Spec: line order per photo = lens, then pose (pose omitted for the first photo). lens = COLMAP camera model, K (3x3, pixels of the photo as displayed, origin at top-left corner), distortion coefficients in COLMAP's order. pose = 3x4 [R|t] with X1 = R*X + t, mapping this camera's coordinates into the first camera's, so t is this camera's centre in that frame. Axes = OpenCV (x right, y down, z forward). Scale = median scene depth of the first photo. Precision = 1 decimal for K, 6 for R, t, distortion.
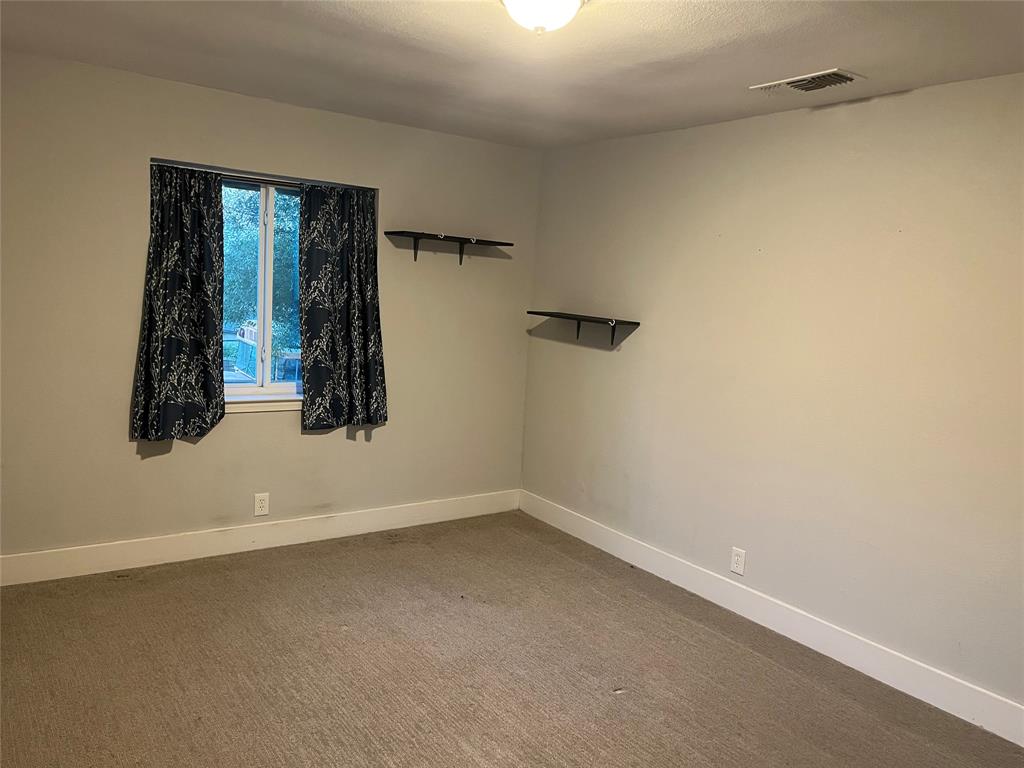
lens RADIAL K [[738.3, 0, 528.4], [0, 738.3, 383.7], [0, 0, 1]] dist [0.004685, -0.050934]
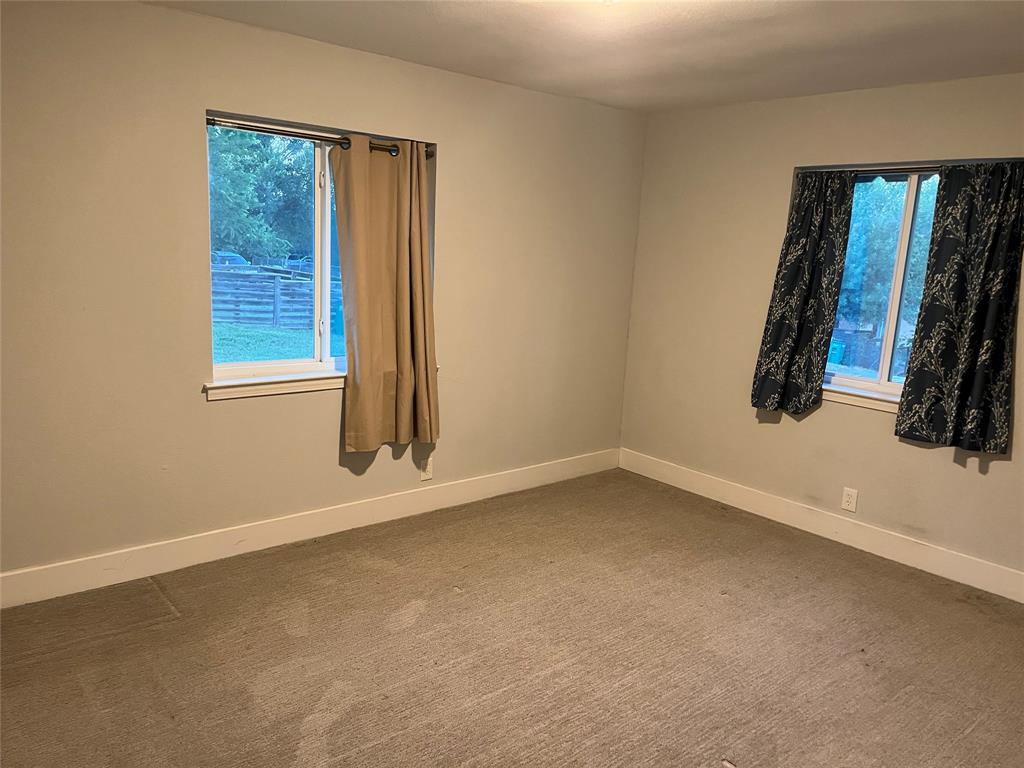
lens RADIAL K [[738.3, 0, 528.4], [0, 738.3, 383.7], [0, 0, 1]] dist [0.004685, -0.050934]
pose [[0.092996, 0.122518, -0.988100, 0.566509], [-0.165767, 0.980455, 0.105969, -0.022805], [0.981770, 0.153940, 0.111488, 0.450803]]
